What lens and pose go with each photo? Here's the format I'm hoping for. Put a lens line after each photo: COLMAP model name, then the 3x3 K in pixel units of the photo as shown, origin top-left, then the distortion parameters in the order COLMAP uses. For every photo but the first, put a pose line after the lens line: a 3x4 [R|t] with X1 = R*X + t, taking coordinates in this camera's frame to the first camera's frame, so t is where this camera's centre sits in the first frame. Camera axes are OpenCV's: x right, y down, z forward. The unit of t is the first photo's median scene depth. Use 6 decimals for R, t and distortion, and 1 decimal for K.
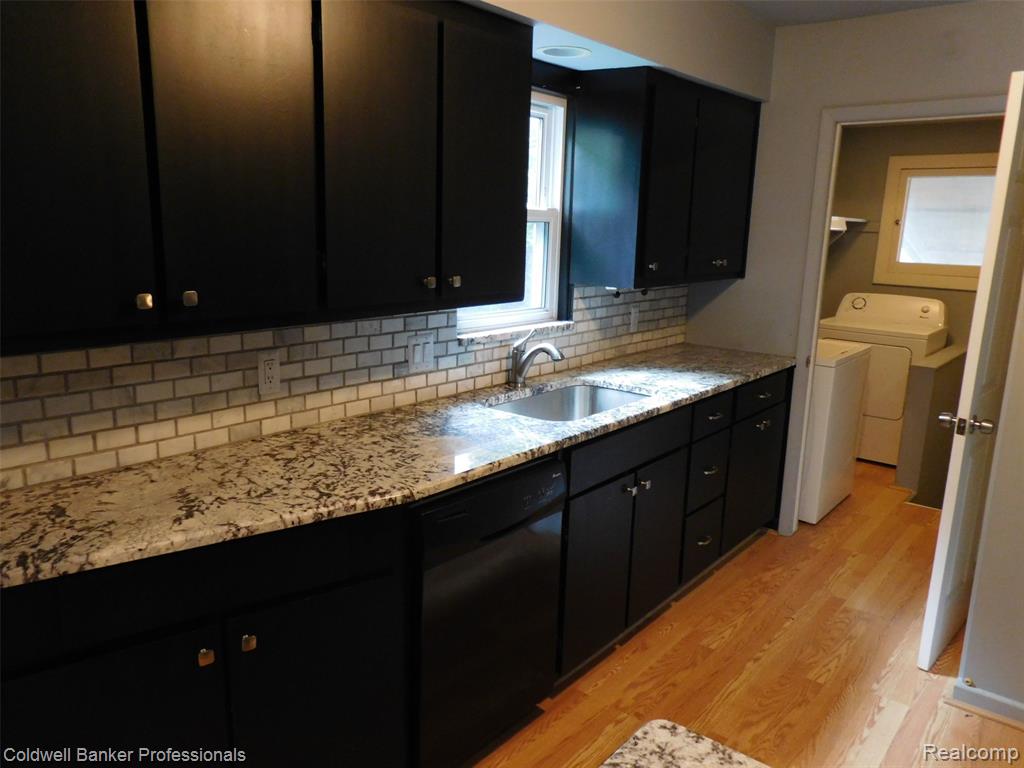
lens RADIAL K [[772.6, 0, 518.4], [0, 772.6, 385.9], [0, 0, 1]] dist [-0.021525, 0.055406]
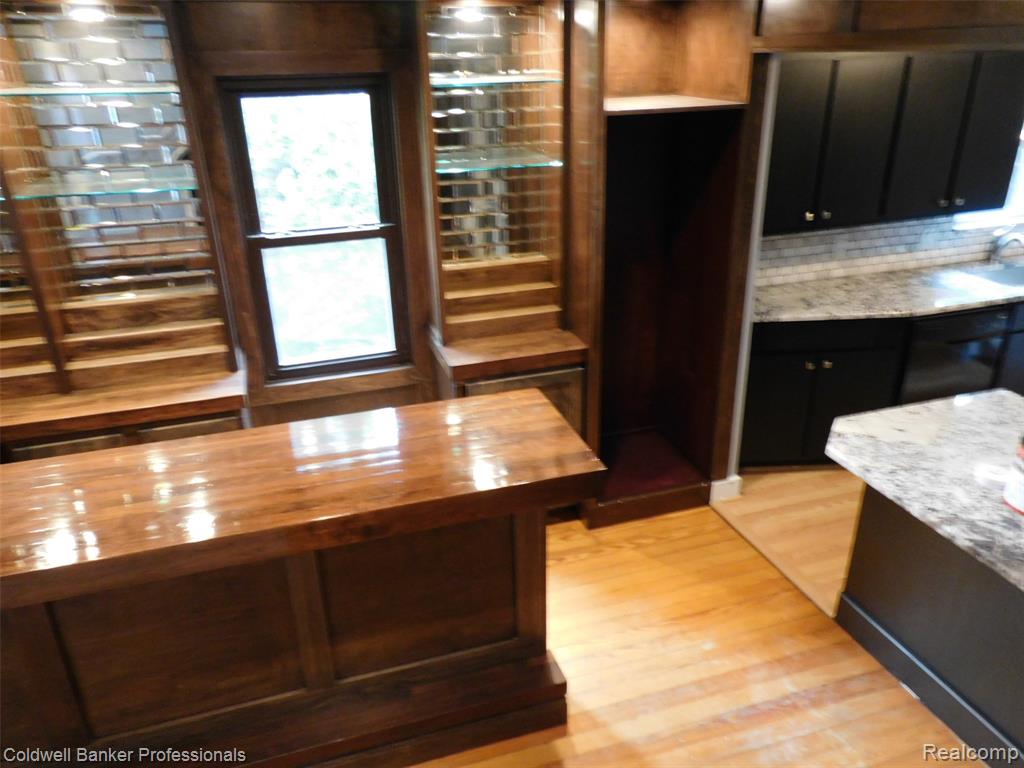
lens RADIAL K [[772.6, 0, 509.9], [0, 772.6, 388.9], [0, 0, 1]] dist [-0.021525, 0.055406]
pose [[0.830761, 0.178632, -0.527187, 0.063961], [-0.068057, 0.972598, 0.222308, -0.033980], [0.552452, -0.148806, 0.820154, -0.930227]]
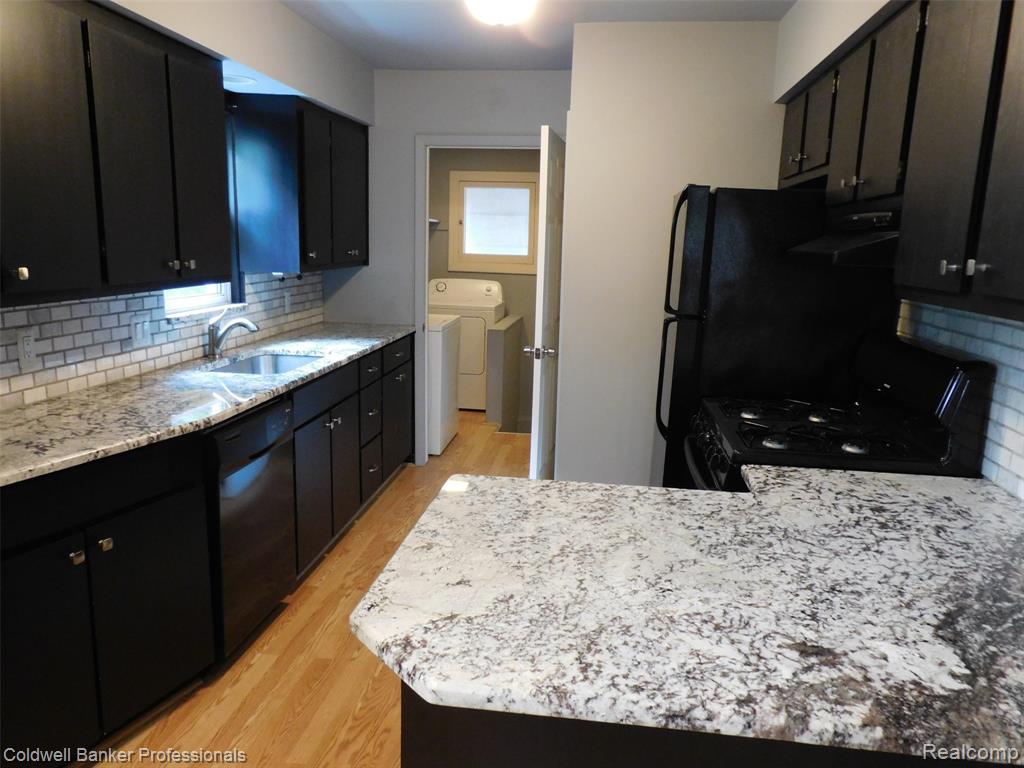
lens RADIAL K [[772.6, 0, 516.4], [0, 772.6, 390.8], [0, 0, 1]] dist [-0.021525, 0.055406]
pose [[0.849512, -0.110099, 0.515954, -0.251949], [0.109930, 0.993456, 0.030994, 0.072913], [-0.515990, 0.030389, 0.856056, -0.275199]]
